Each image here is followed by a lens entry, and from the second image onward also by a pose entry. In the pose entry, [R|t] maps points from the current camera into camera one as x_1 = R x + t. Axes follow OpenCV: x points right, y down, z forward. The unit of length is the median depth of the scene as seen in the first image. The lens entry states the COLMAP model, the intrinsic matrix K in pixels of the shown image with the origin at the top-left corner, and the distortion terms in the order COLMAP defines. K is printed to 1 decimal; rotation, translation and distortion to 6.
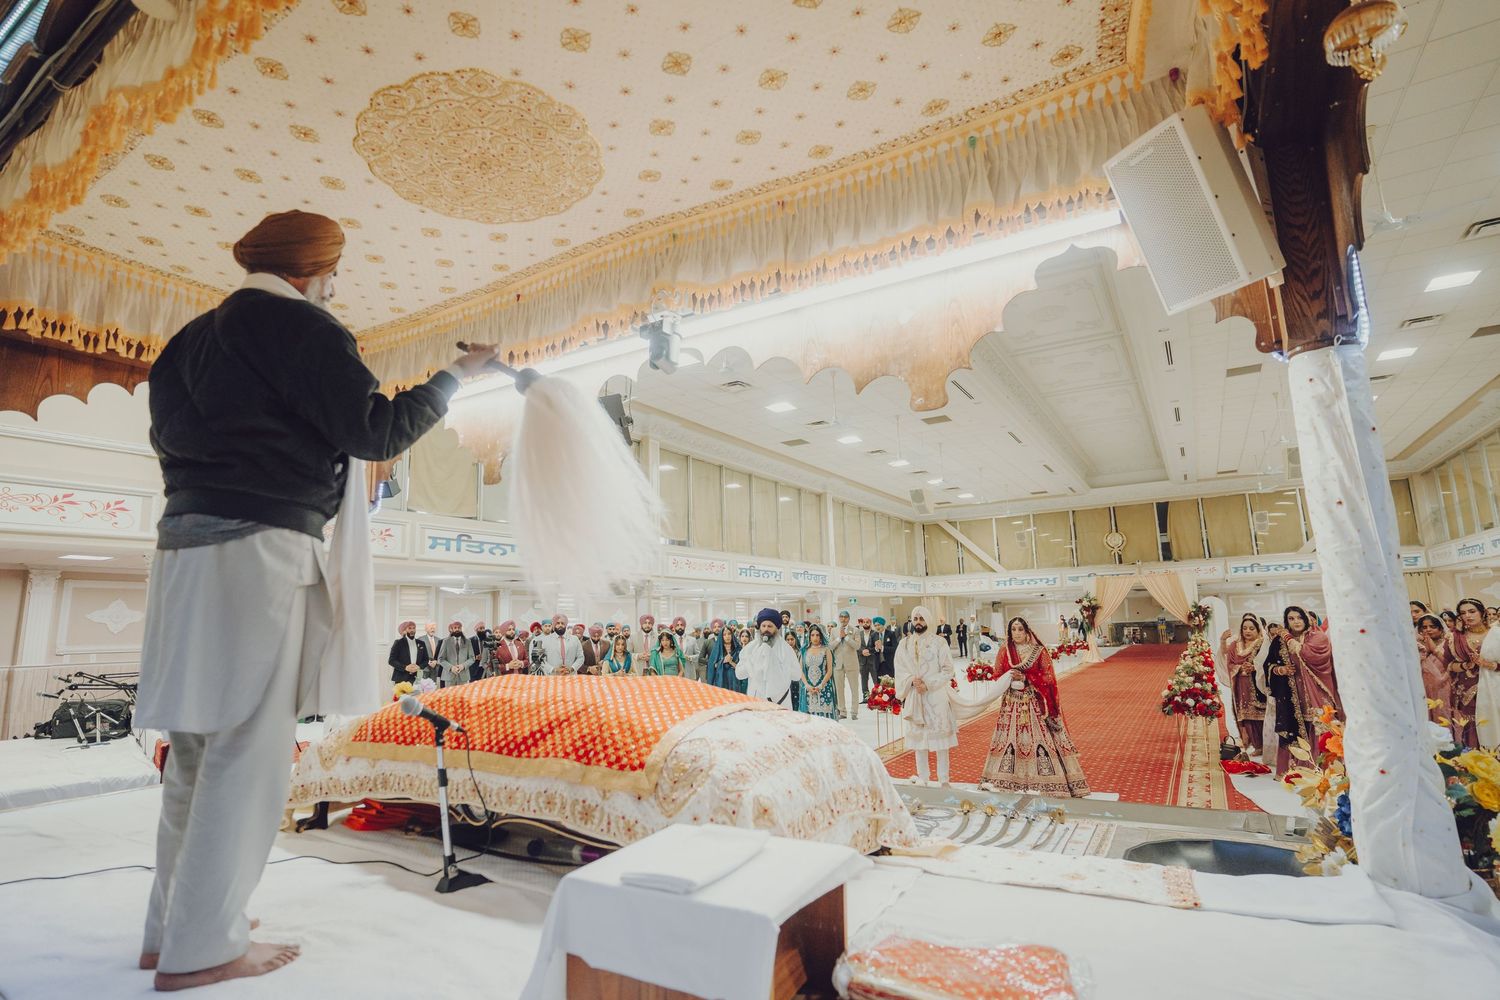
lens RADIAL K [[772.3, 0, 720.9], [0, 772.3, 493.7], [0, 0, 1]] dist [-0.083261, 0.041758]
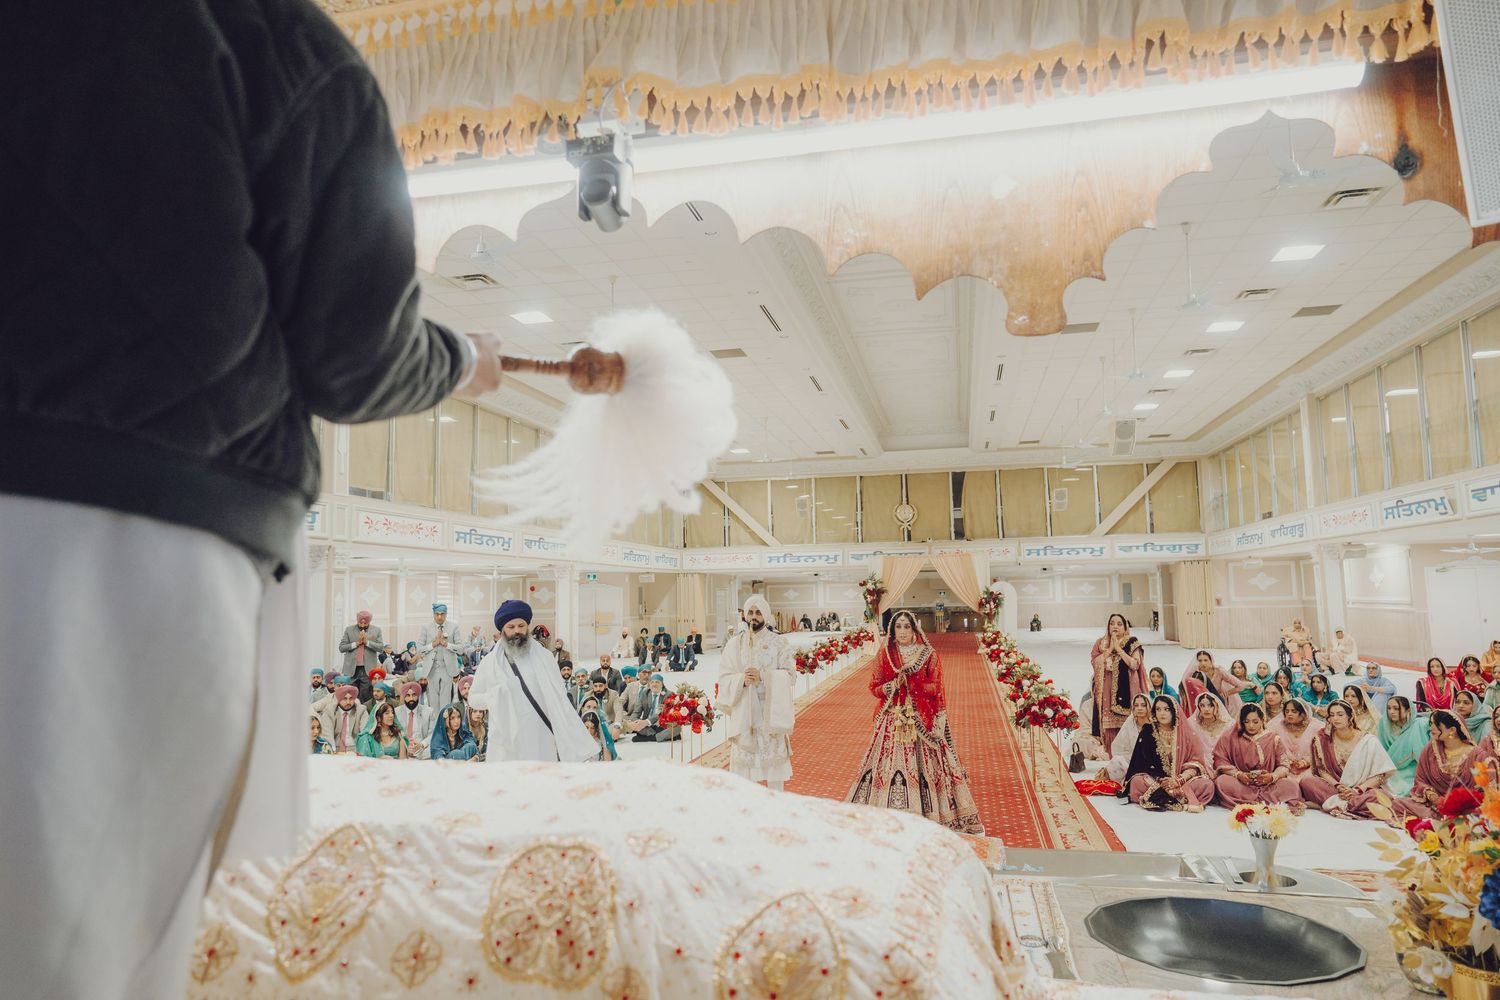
lens RADIAL K [[976.6, 0, 750.0], [0, 976.6, 500.0], [0, 0, 1]] dist [-0.040436, 0.062102]
pose [[0.938373, 0.041217, 0.343158, -0.091492], [-0.062662, 0.996698, 0.051636, 0.001823], [-0.339897, -0.069957, 0.937857, 0.108400]]
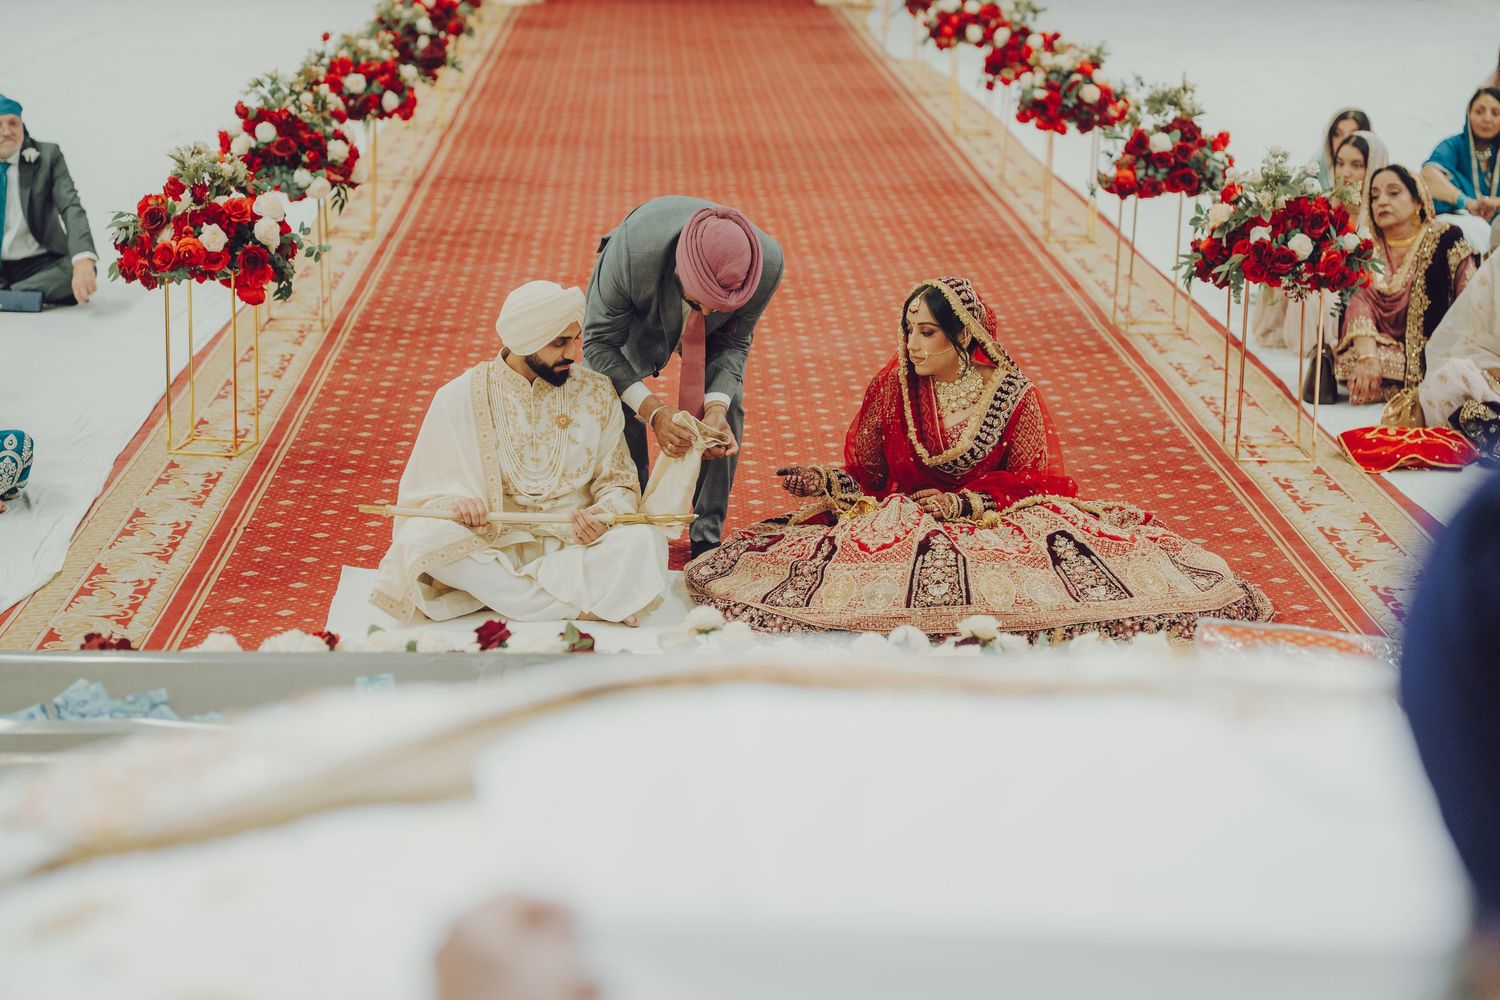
lens RADIAL K [[3008.5, 0, 750.0], [0, 3008.5, 500.0], [0, 0, 1]] dist [0.591583, -3.096417]
pose [[0.824022, -0.094690, 0.558589, -0.273626], [-0.129155, 0.928579, 0.347936, -0.026035], [-0.551640, -0.358851, 0.752940, 0.189121]]
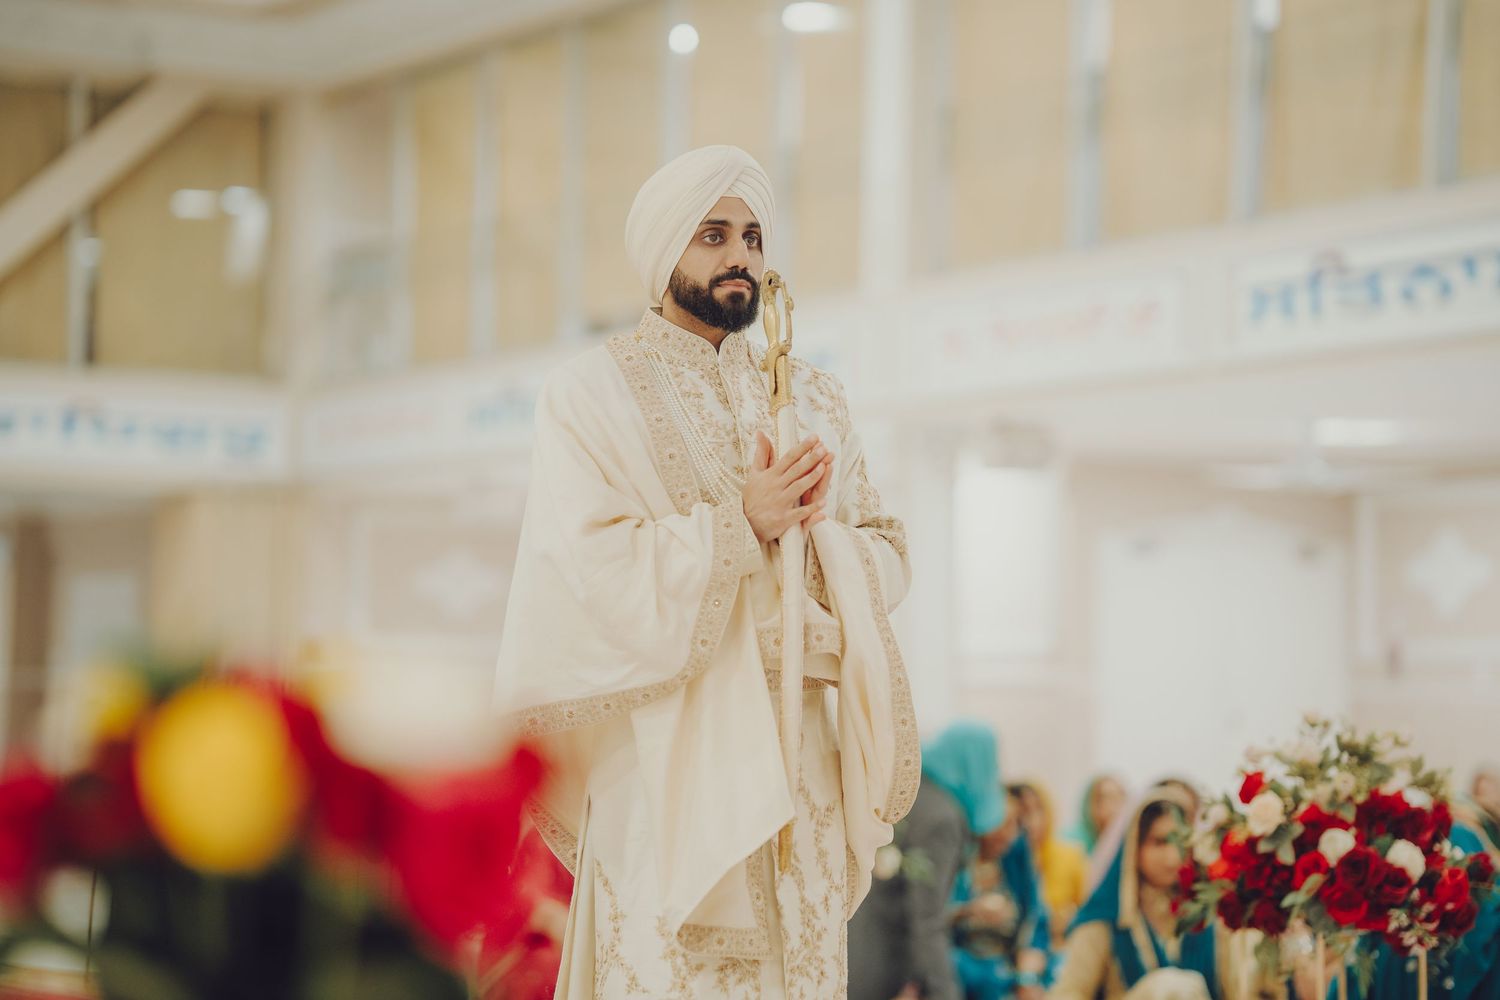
lens RADIAL K [[3908.8, 0, 750.0], [0, 3908.8, 500.0], [0, 0, 1]] dist [0.371220, 0.040805]
pose [[0.484275, 0.078972, 0.871344, -0.330159], [-0.173002, 0.984897, 0.006887, 0.240377], [-0.857641, -0.154080, 0.490624, 0.764251]]
